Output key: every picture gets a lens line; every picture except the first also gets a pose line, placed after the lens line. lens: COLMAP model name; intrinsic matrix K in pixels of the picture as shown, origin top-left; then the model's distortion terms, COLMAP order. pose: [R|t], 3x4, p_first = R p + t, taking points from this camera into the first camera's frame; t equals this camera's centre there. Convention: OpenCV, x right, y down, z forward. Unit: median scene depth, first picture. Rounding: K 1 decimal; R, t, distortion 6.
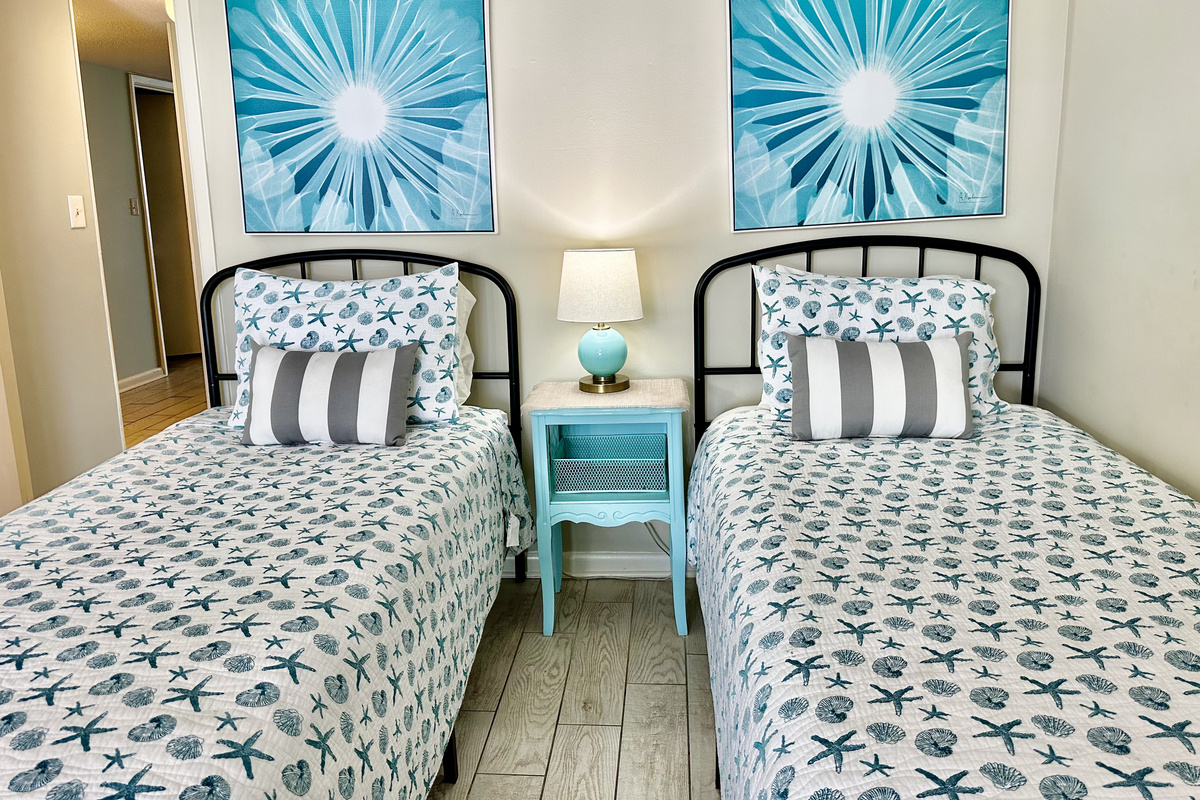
lens RADIAL K [[973.6, 0, 570.9], [0, 973.6, 361.8], [0, 0, 1]] dist [0.309133, -0.726708]
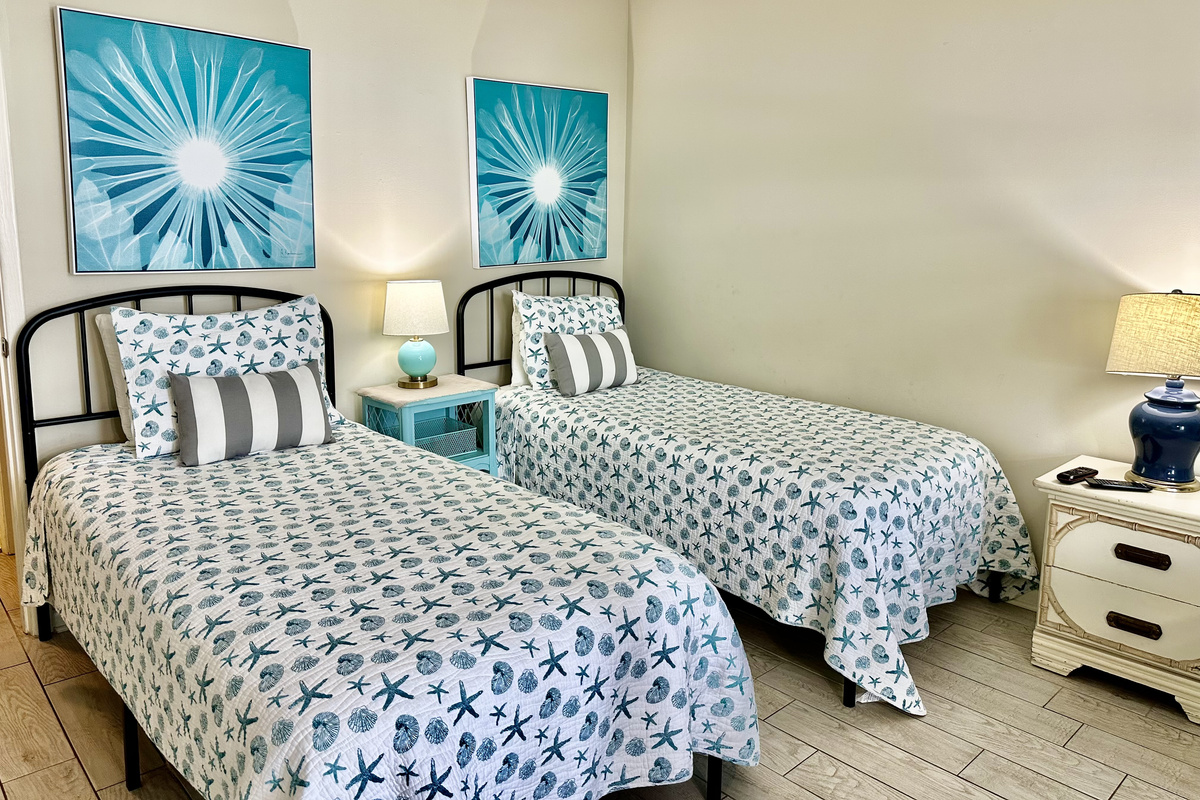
lens RADIAL K [[862.1, 0, 601.1], [0, 862.1, 358.8], [0, 0, 1]] dist [0.085099, -0.081256]
pose [[0.653219, -0.084881, 0.752396, -0.666755], [0.116296, 0.993153, 0.011075, 0.006559], [-0.748184, 0.080266, 0.658618, 0.046959]]
